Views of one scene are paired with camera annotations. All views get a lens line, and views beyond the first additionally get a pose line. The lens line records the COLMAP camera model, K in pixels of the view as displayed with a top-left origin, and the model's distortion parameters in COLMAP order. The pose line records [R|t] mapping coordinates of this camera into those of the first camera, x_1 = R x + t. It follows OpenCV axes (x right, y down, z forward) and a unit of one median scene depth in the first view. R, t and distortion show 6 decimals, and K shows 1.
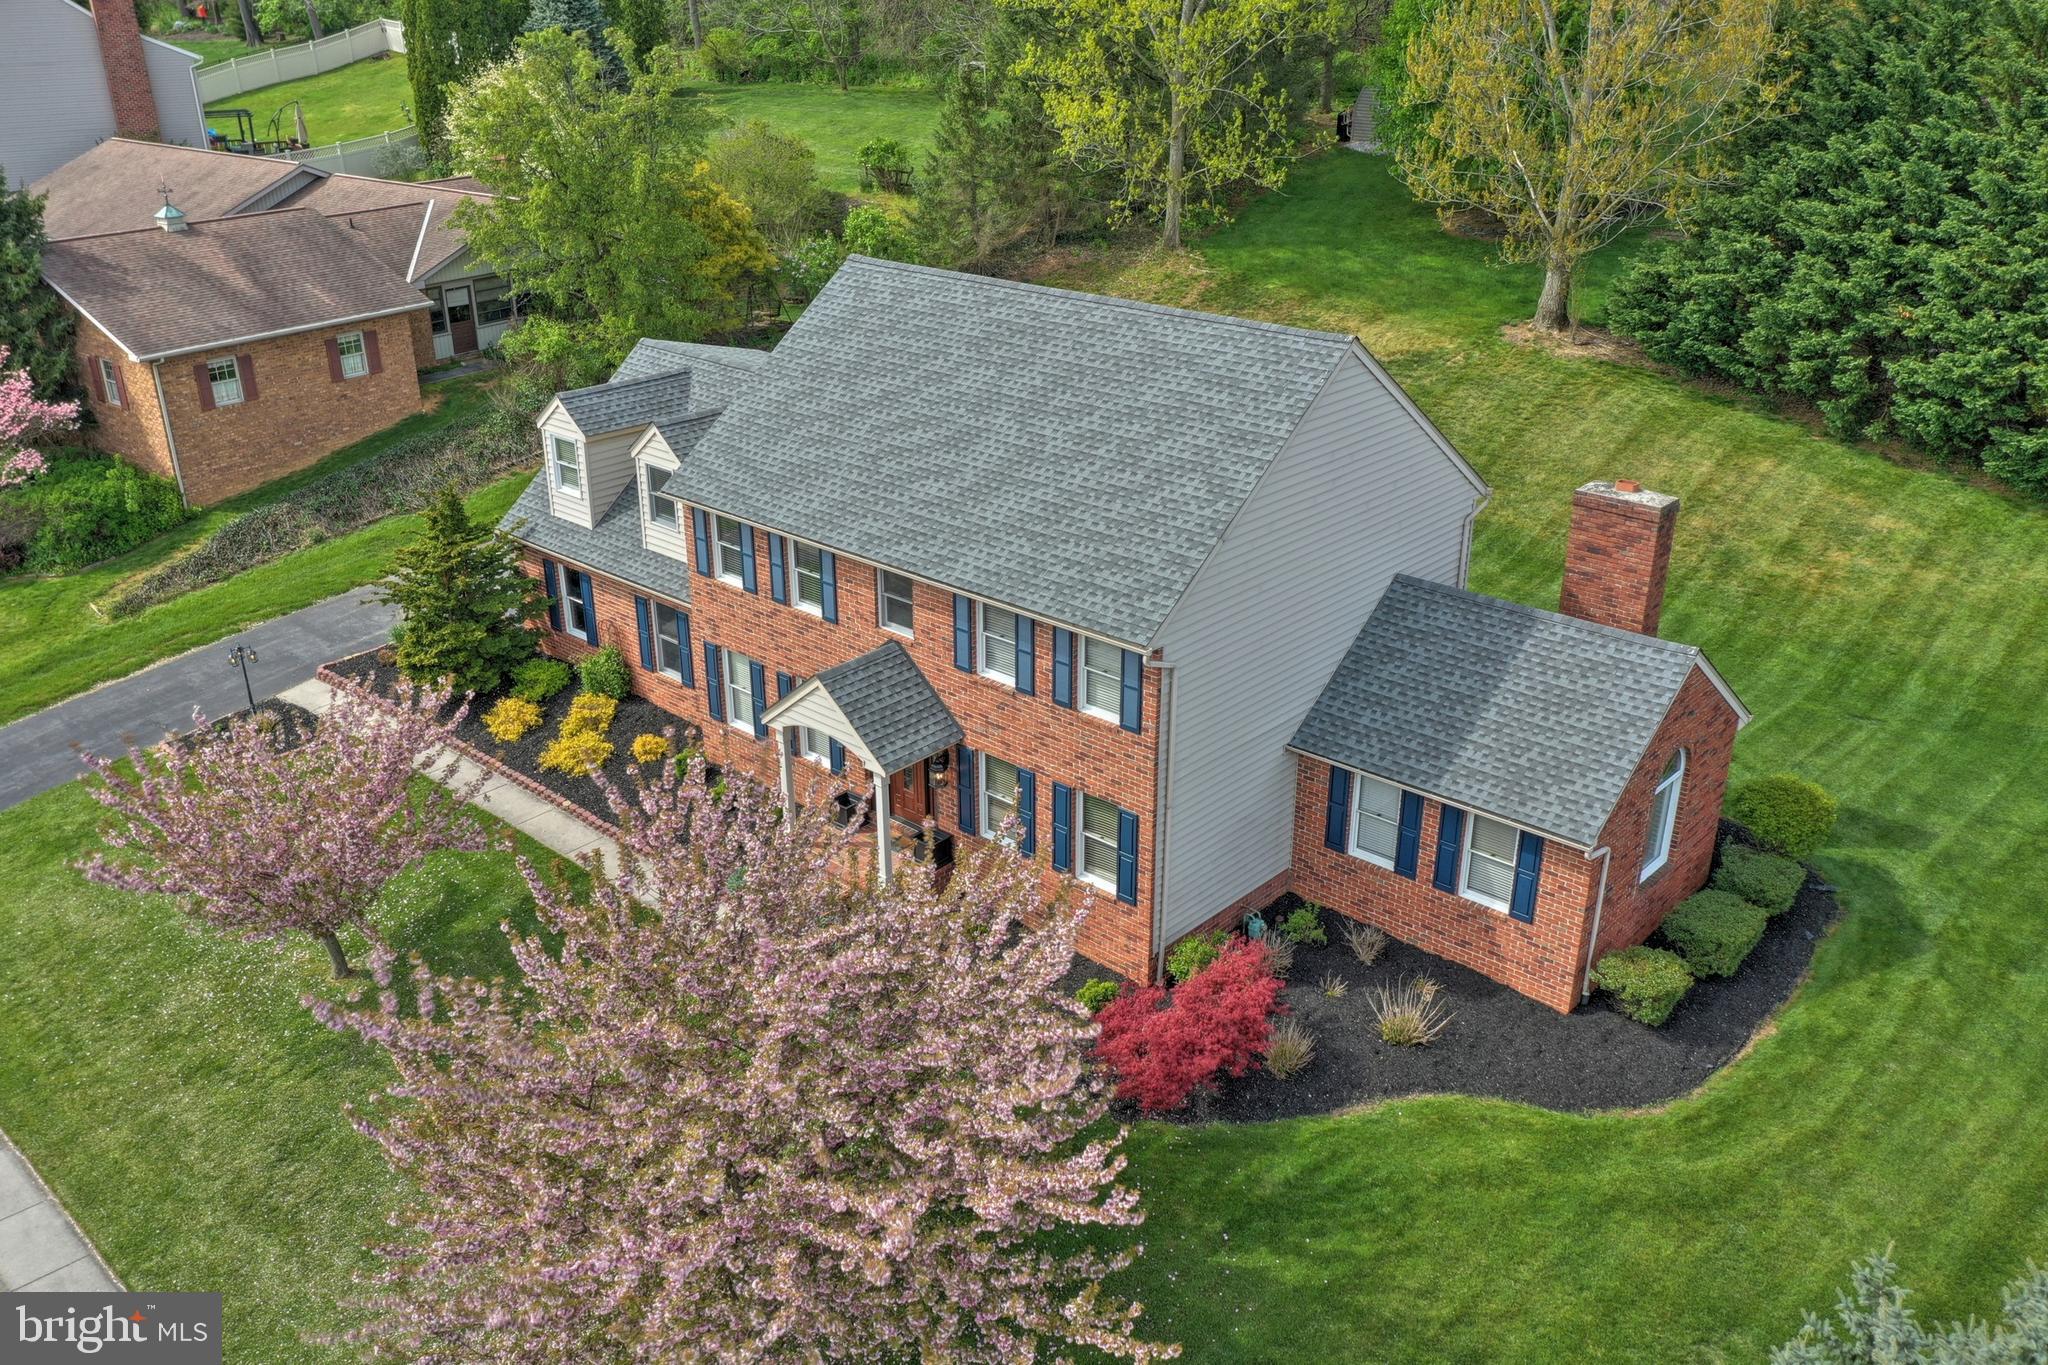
lens RADIAL K [[1720.5, 0, 972.3], [0, 1720.5, 676.2], [0, 0, 1]] dist [0.058493, -0.002329]
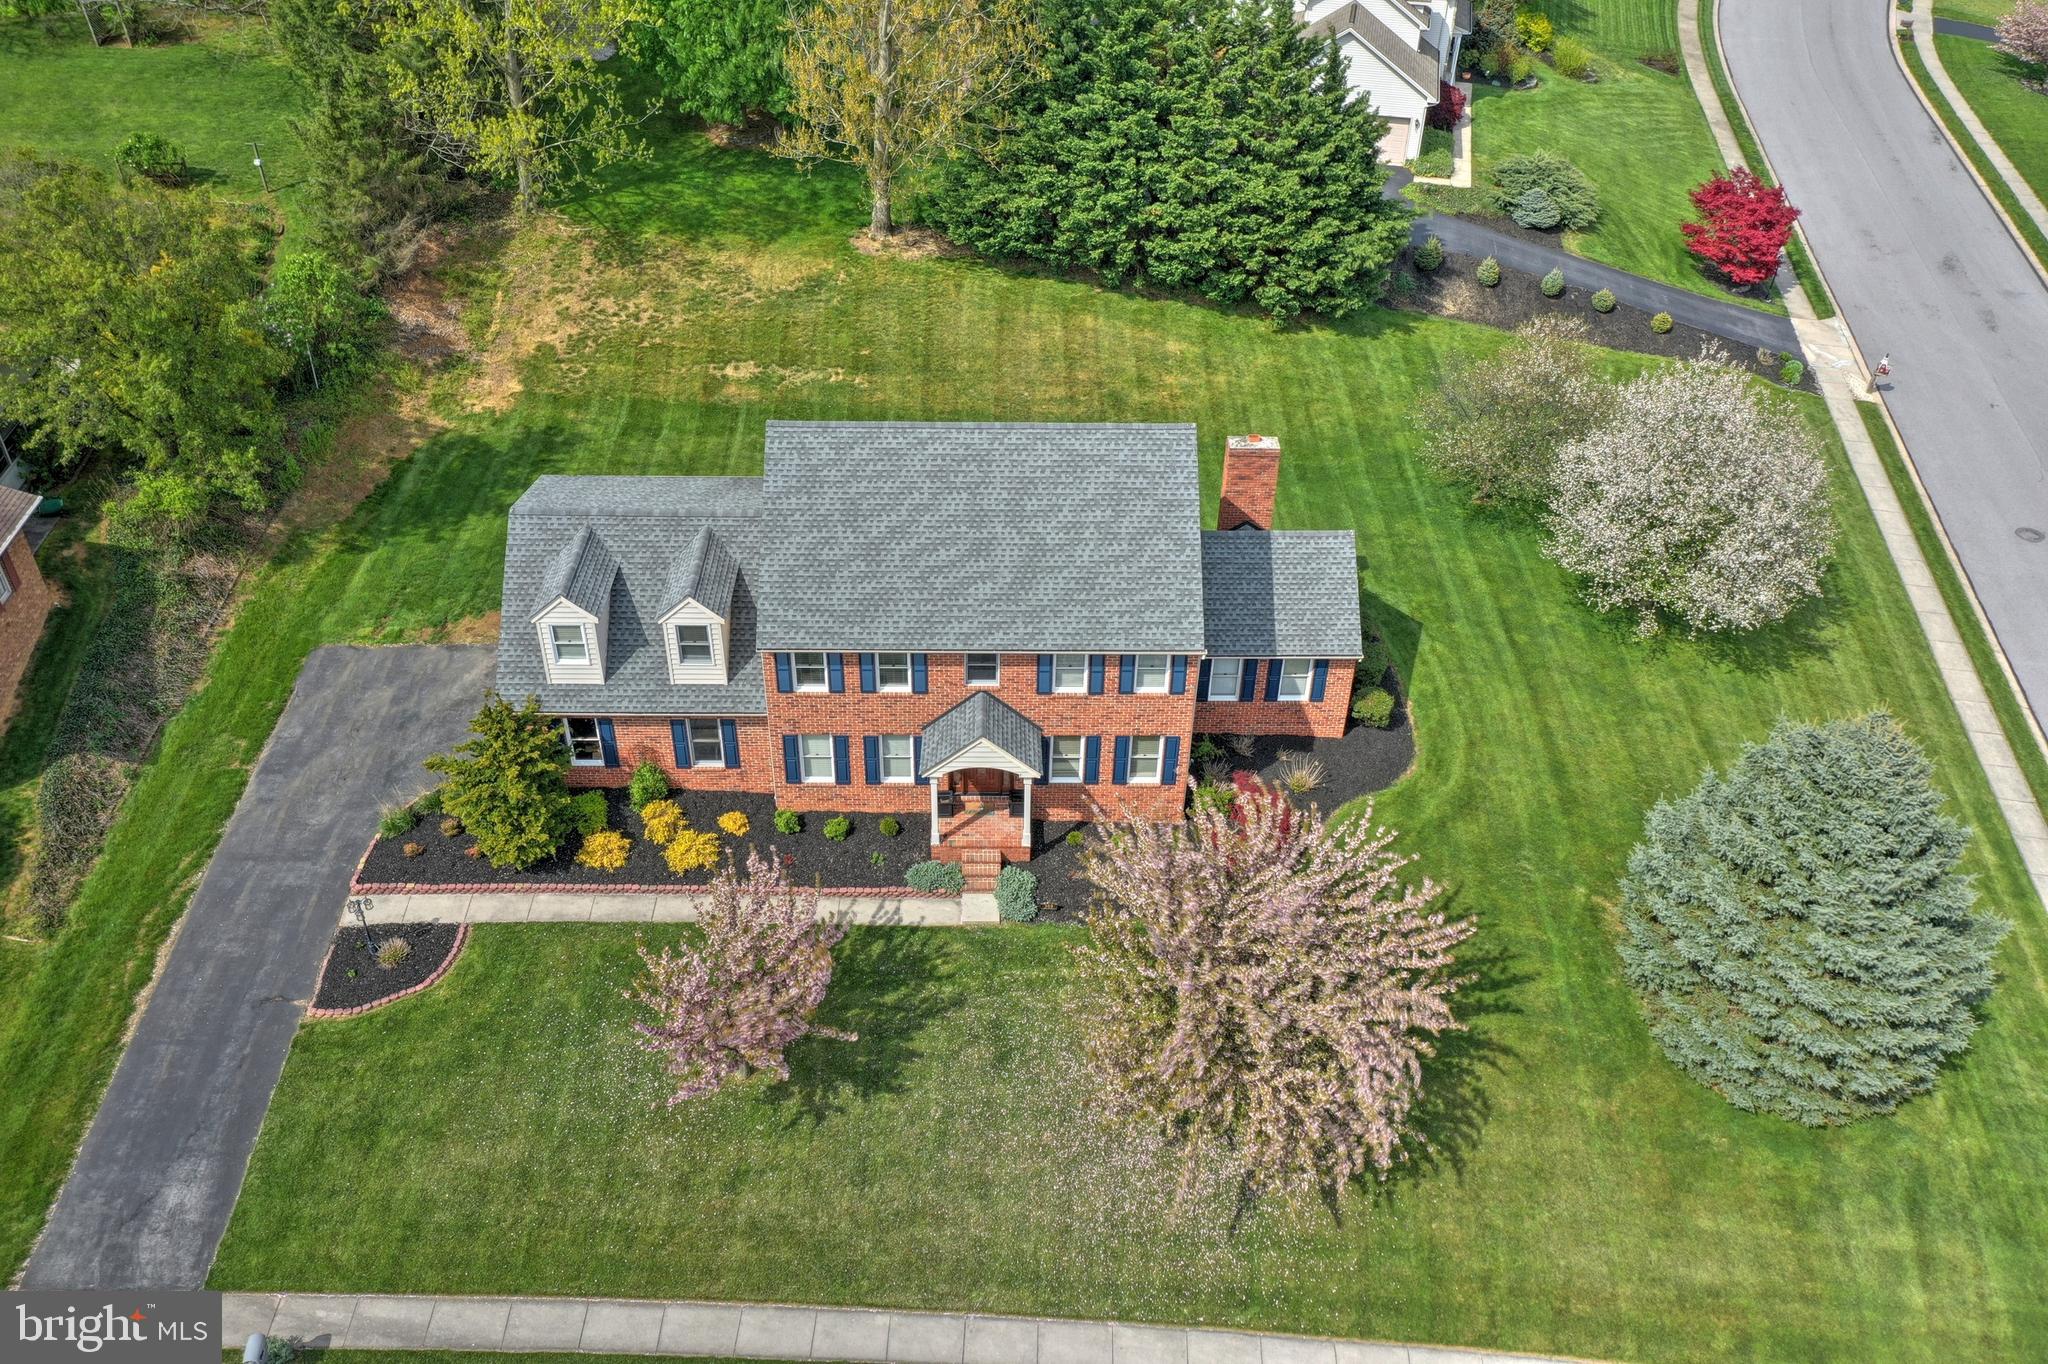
lens RADIAL K [[1679.0, 0, 1024.0], [0, 1679.0, 682.0], [0, 0, 1]] dist [0.009351, 0.008475]
pose [[0.728727, -0.389466, 0.563270, -0.724334], [0.259892, 0.918279, 0.298698, -0.393040], [-0.633572, -0.071280, 0.770393, -0.135520]]
